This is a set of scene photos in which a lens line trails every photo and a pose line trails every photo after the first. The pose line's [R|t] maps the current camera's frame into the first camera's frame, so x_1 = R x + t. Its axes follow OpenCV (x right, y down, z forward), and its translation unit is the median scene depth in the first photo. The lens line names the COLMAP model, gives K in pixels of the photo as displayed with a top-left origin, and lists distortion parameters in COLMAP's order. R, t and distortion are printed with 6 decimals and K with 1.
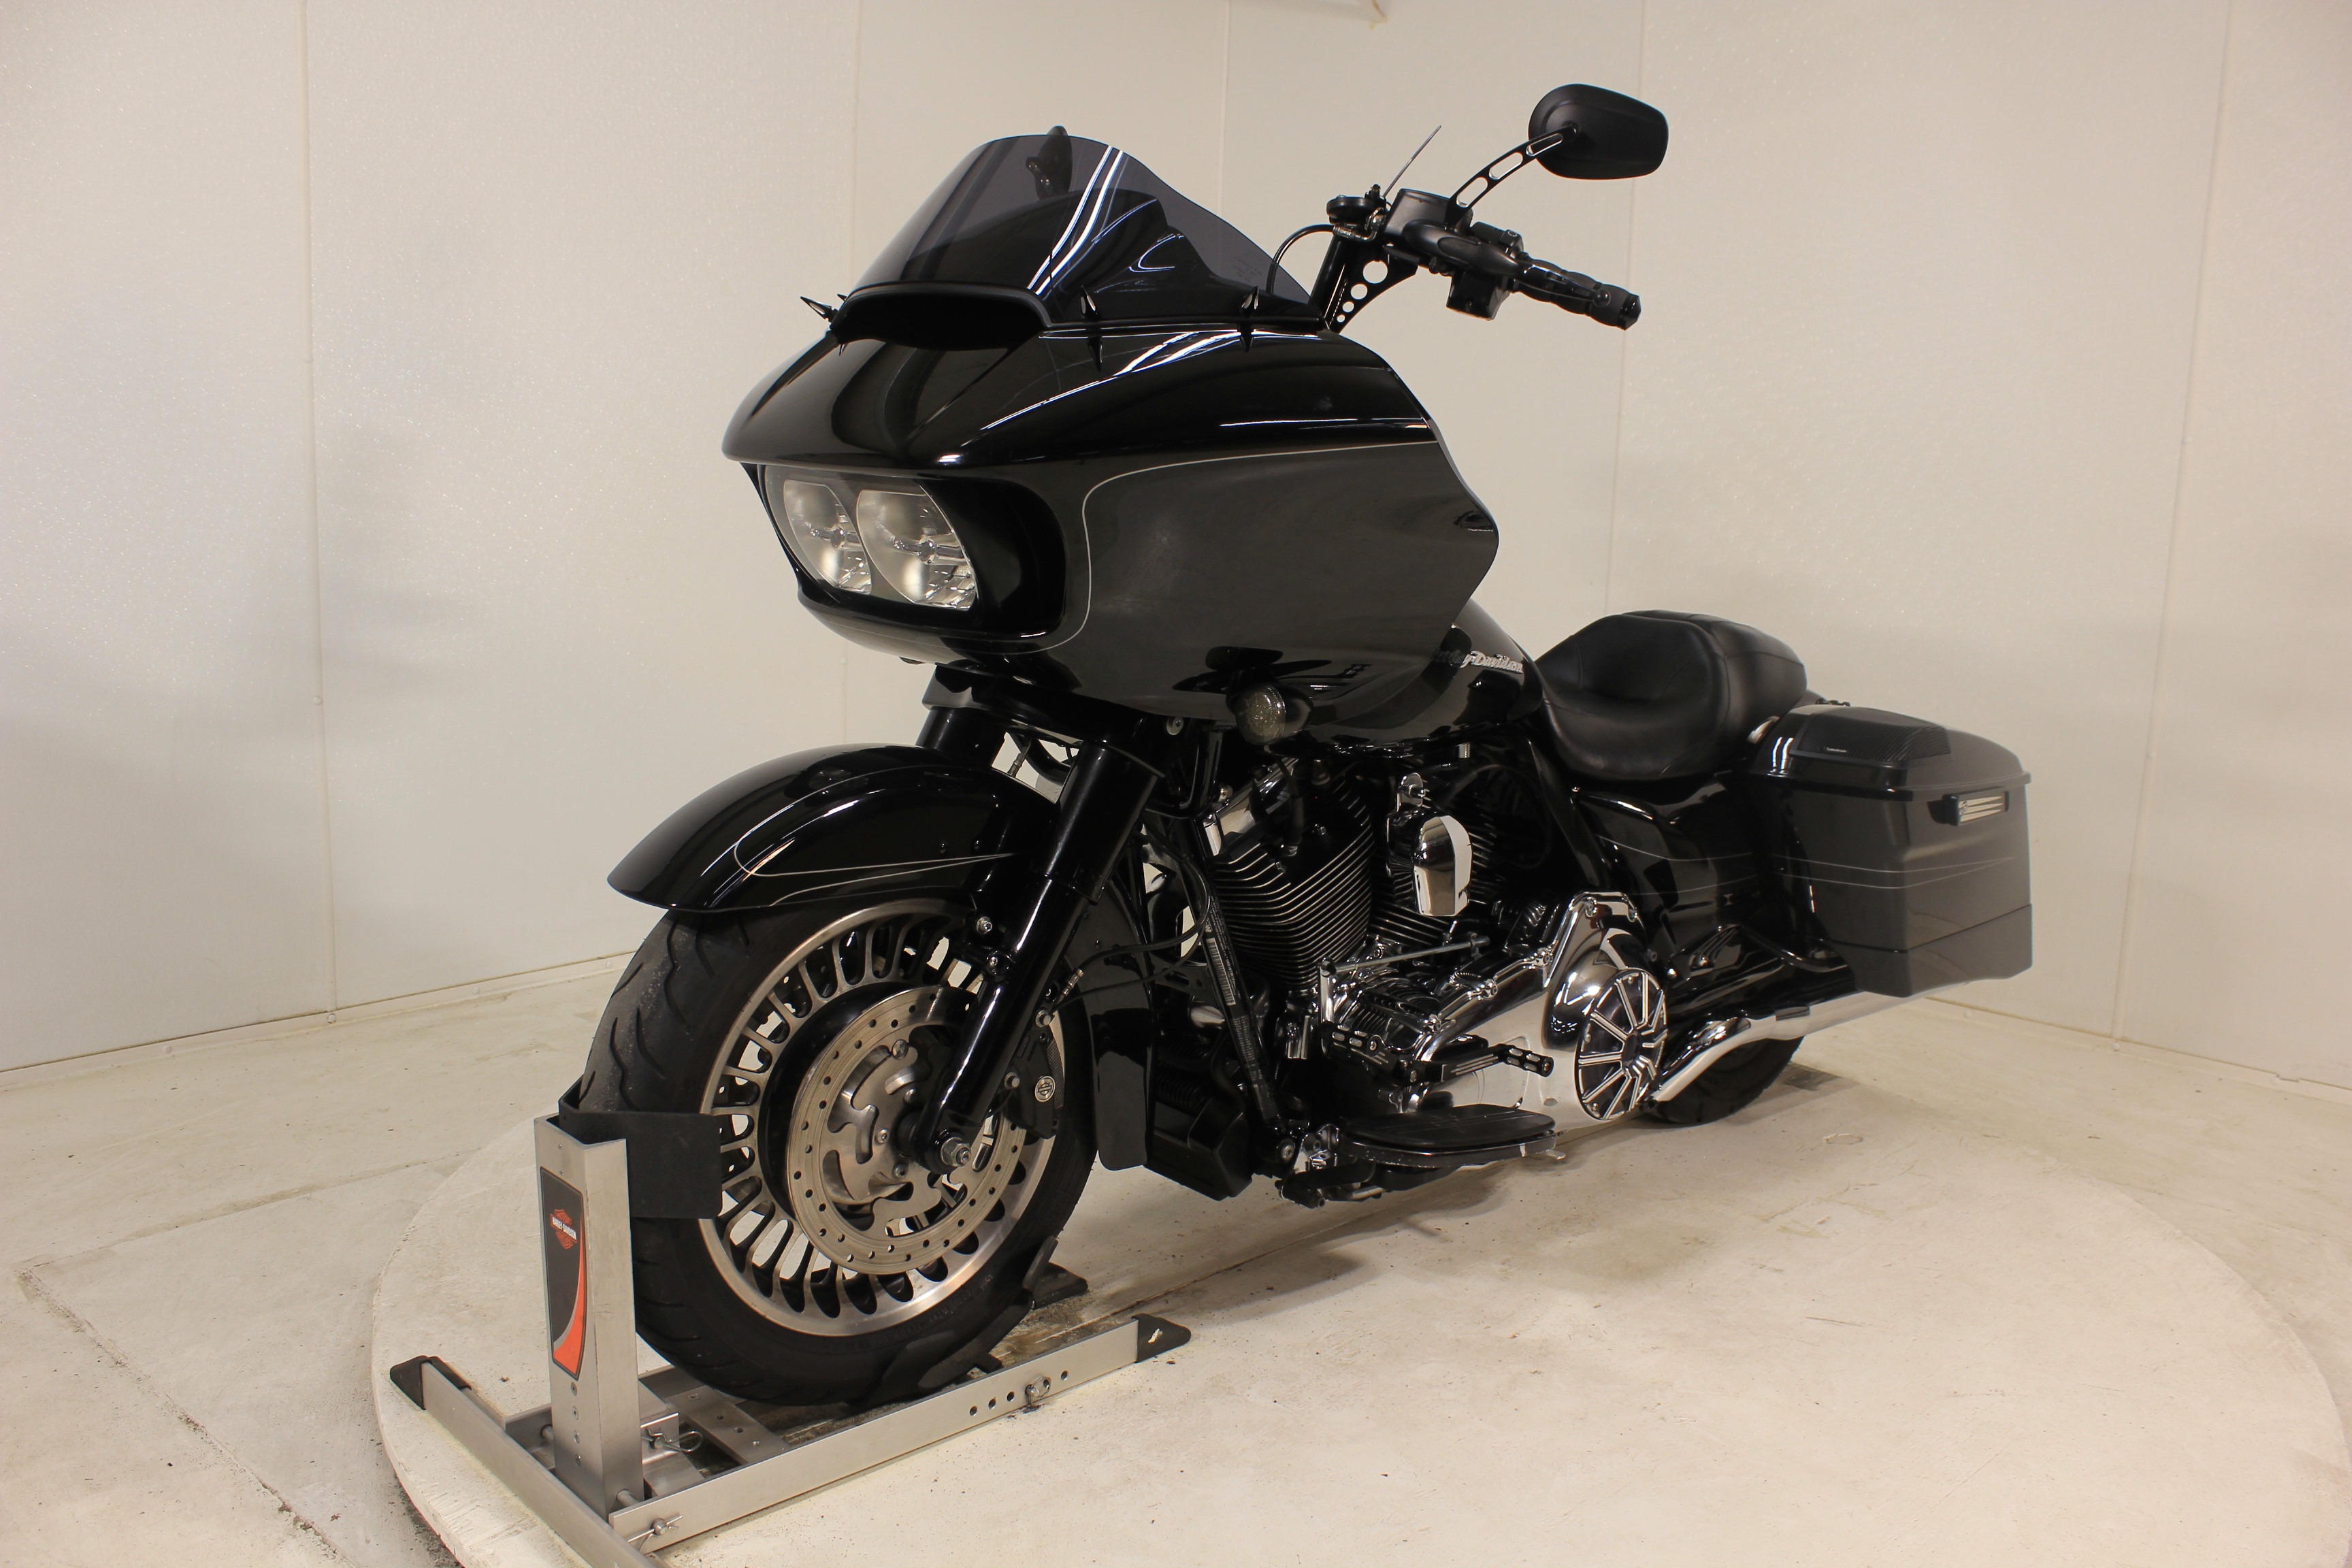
lens RADIAL K [[2002.7, 0, 1184.4], [0, 2002.7, 799.2], [0, 0, 1]] dist [-0.158398, 0.150408]
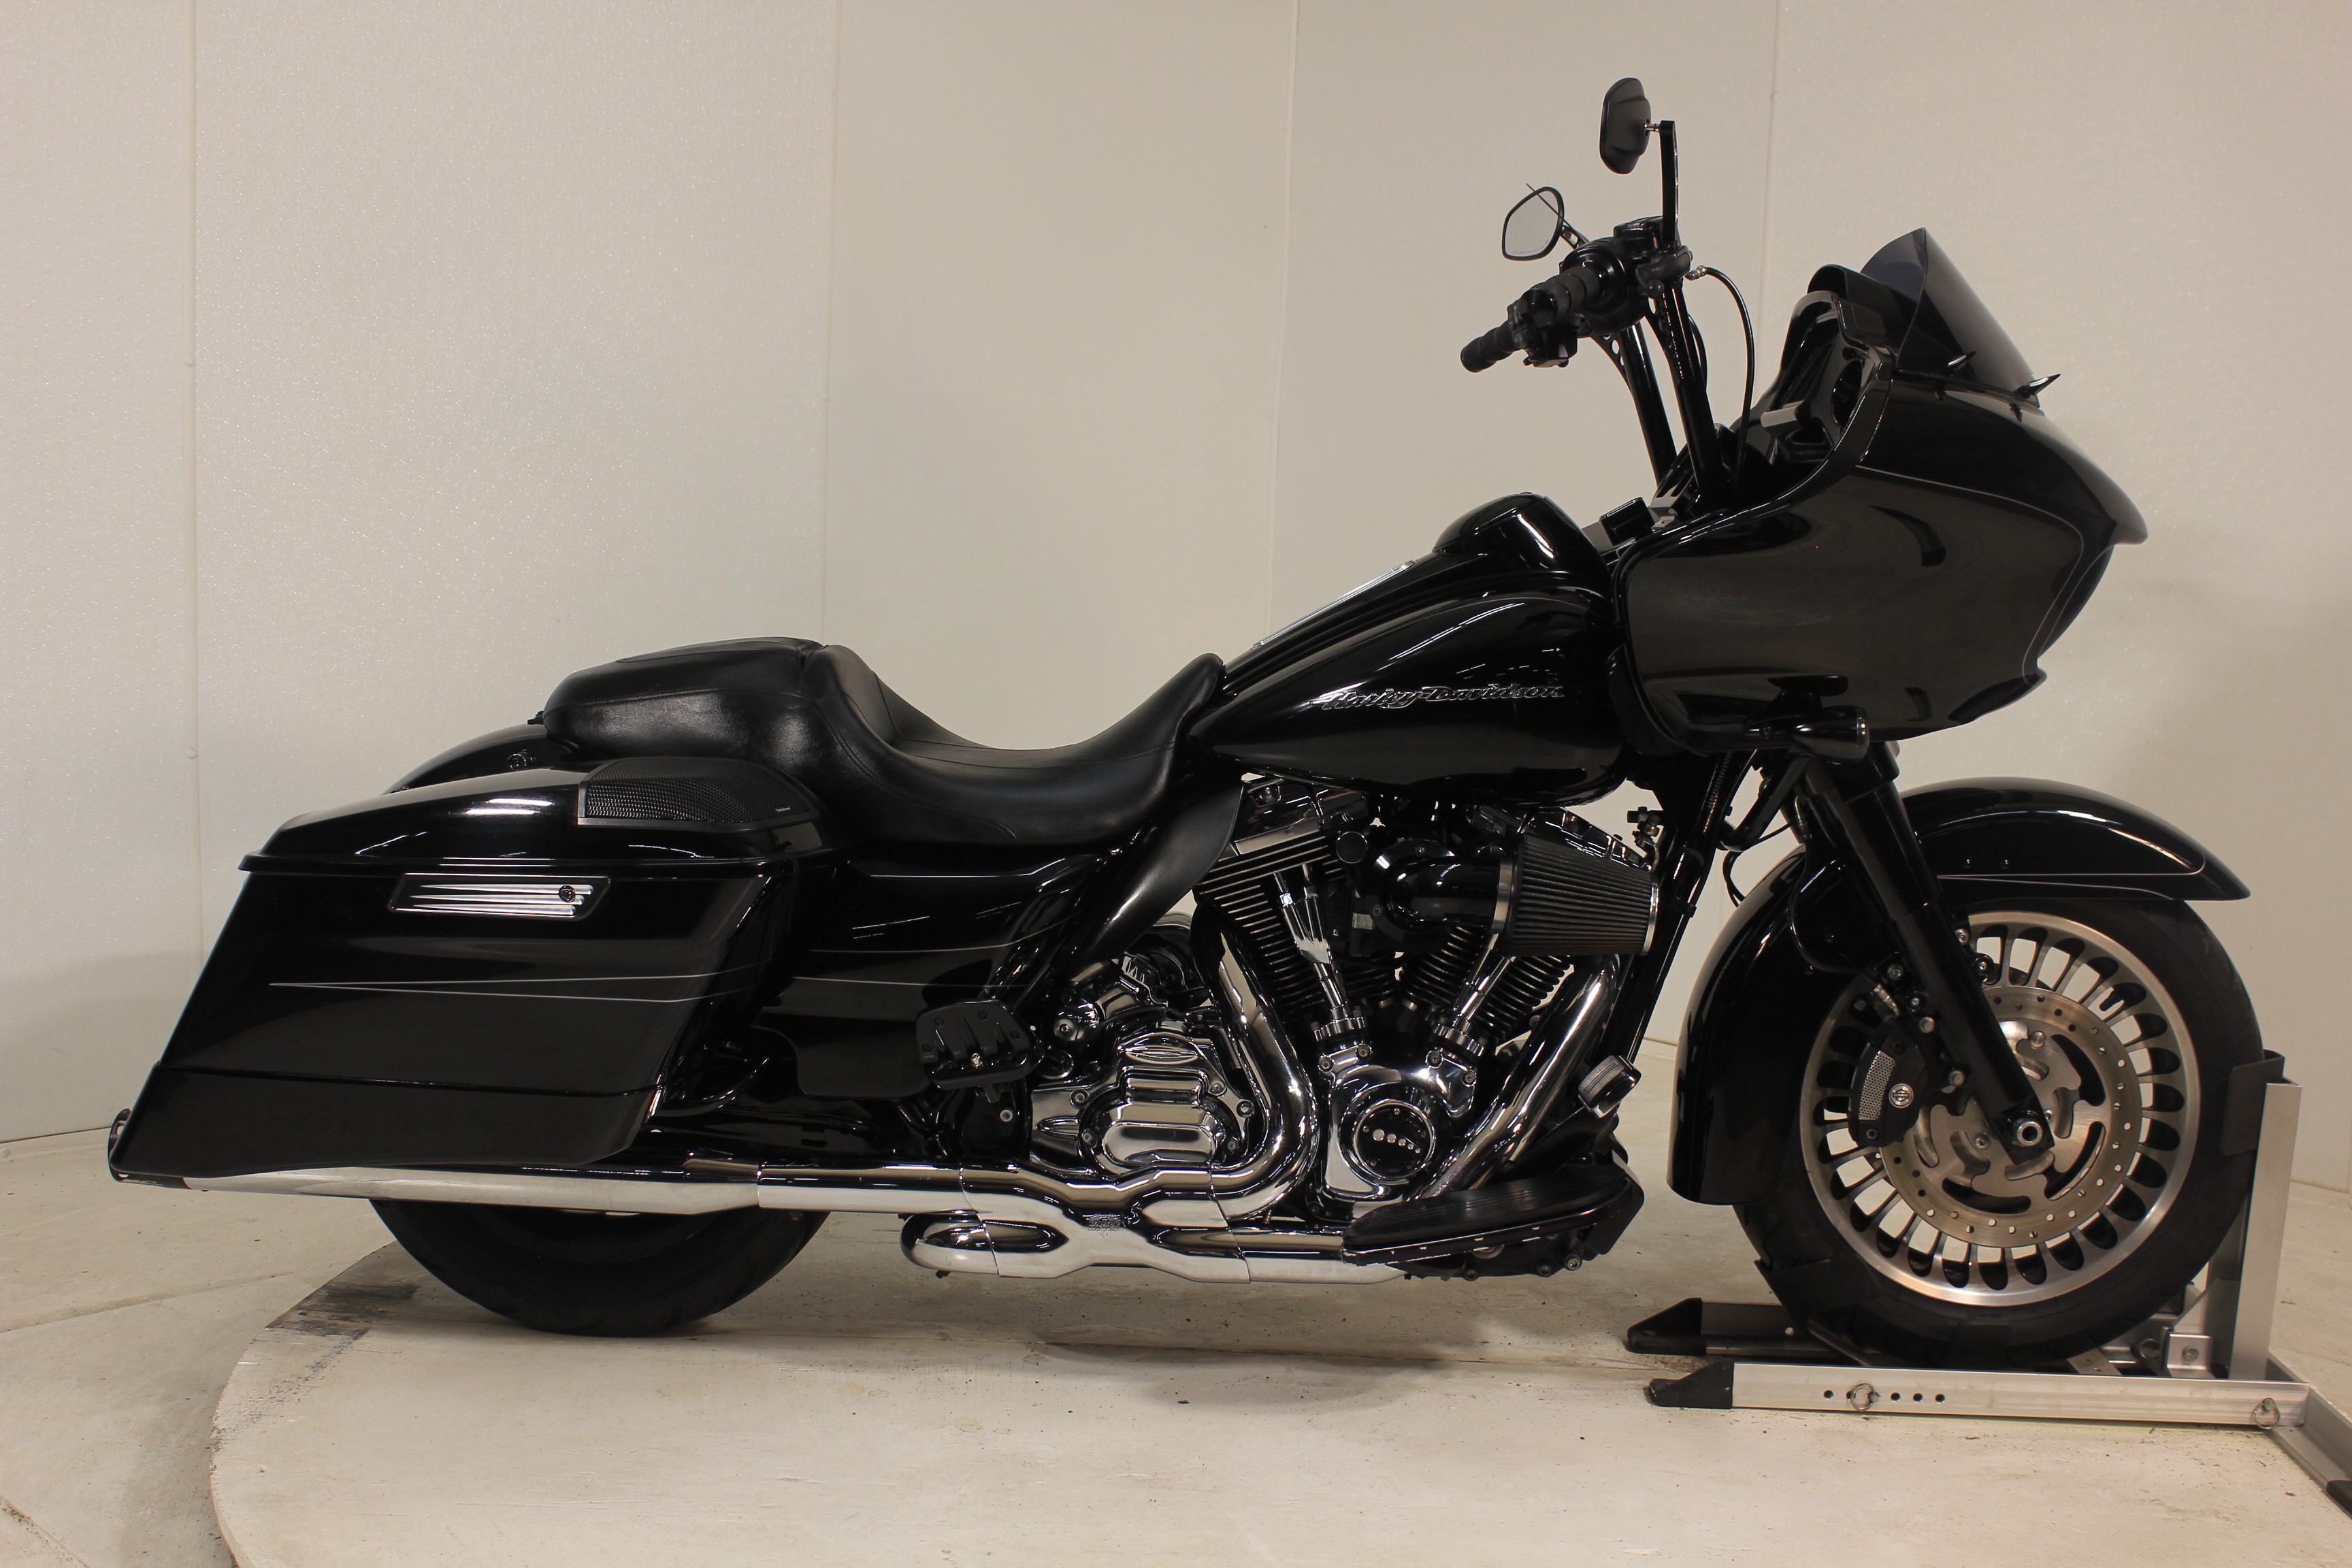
lens RADIAL K [[2681.1, 0, 1179.9], [0, 2681.1, 804.5], [0, 0, 1]] dist [-0.103037, 0.163020]
pose [[0.997718, 0.009928, -0.066784, 0.075695], [-0.013342, 0.998616, -0.050864, 0.027145], [0.066186, 0.051639, 0.996470, -0.149569]]
